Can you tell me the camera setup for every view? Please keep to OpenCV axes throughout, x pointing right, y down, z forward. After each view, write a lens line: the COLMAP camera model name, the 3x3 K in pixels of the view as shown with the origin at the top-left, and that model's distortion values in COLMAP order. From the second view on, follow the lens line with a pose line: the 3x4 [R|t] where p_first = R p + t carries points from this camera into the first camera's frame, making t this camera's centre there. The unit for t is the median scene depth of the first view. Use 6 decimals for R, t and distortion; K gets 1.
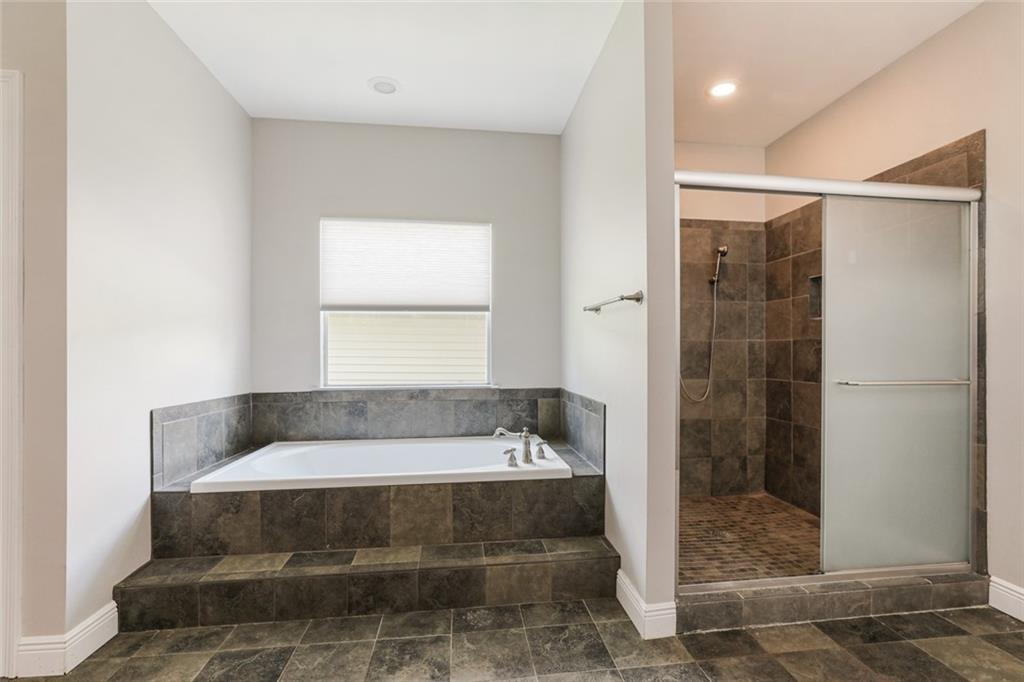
lens RADIAL K [[475.3, 0, 525.1], [0, 475.3, 349.2], [0, 0, 1]] dist [-0.003201, 0.000464]
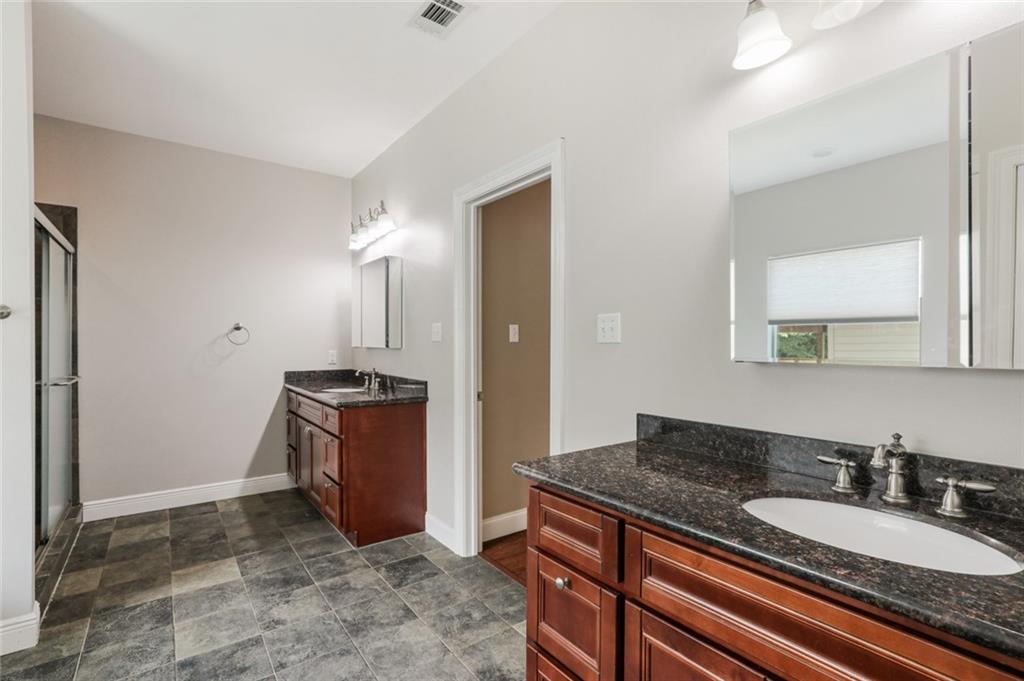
lens RADIAL K [[475.3, 0, 525.1], [0, 475.3, 348.7], [0, 0, 1]] dist [-0.003201, 0.000464]
pose [[-0.501641, -0.014113, 0.864961, -1.156830], [-0.003128, 0.999890, 0.014500, -0.051414], [-0.865070, 0.004568, -0.501630, 0.590823]]
